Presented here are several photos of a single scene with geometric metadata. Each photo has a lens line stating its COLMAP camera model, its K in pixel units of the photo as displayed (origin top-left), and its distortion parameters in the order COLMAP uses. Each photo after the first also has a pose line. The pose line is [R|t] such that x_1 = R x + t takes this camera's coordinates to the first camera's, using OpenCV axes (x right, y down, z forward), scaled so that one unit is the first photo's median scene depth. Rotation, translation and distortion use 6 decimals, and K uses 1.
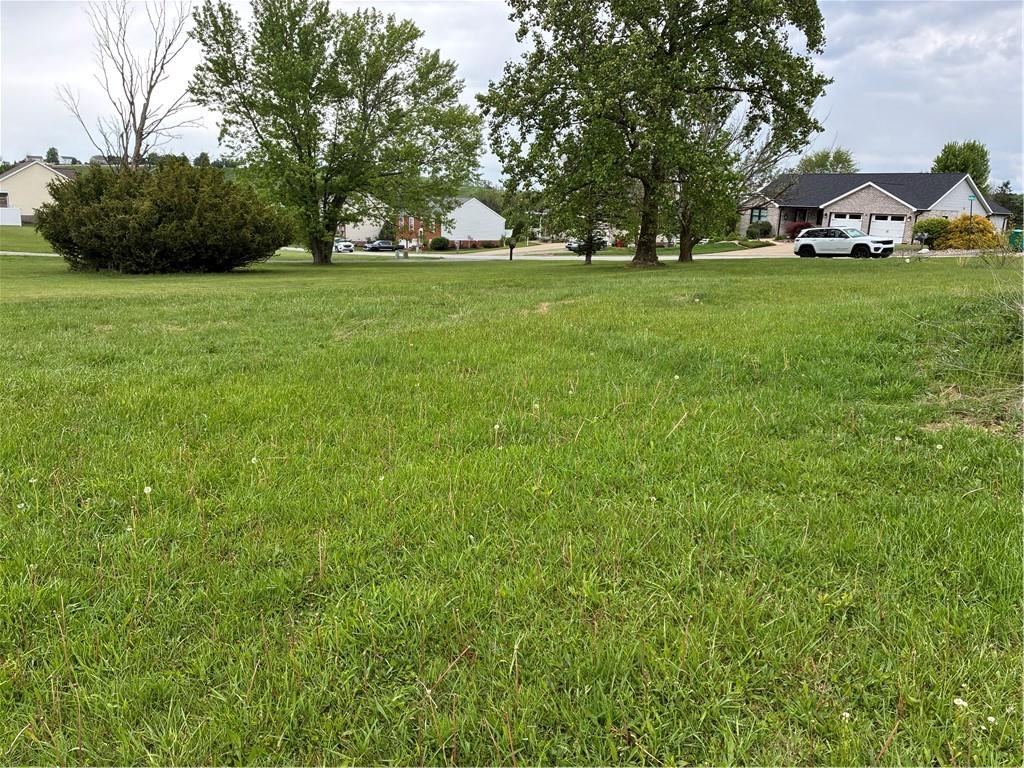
lens RADIAL K [[770.9, 0, 516.0], [0, 770.9, 386.8], [0, 0, 1]] dist [0.049061, -0.056586]
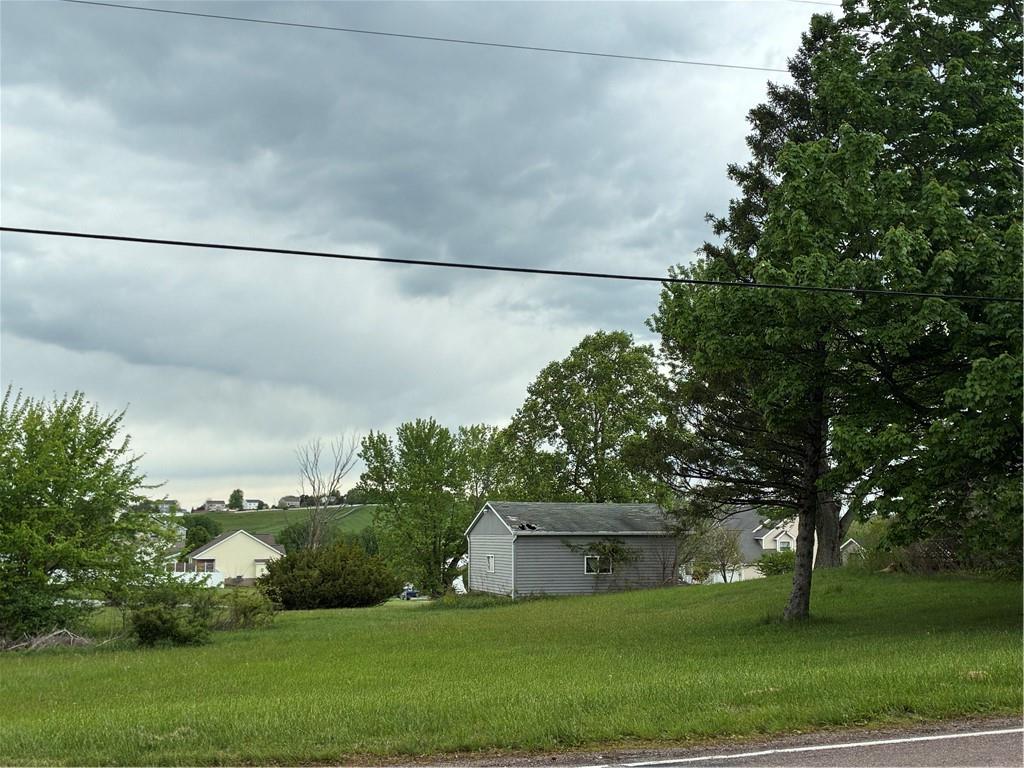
lens RADIAL K [[1188.1, 0, 512.6], [0, 1188.1, 379.1], [0, 0, 1]] dist [0.199961, 0.000000]
pose [[0.957125, -0.070518, -0.280960, 0.631027], [-0.034312, 0.935489, -0.351686, 0.251141], [0.287635, 0.346247, 0.892961, -1.231212]]
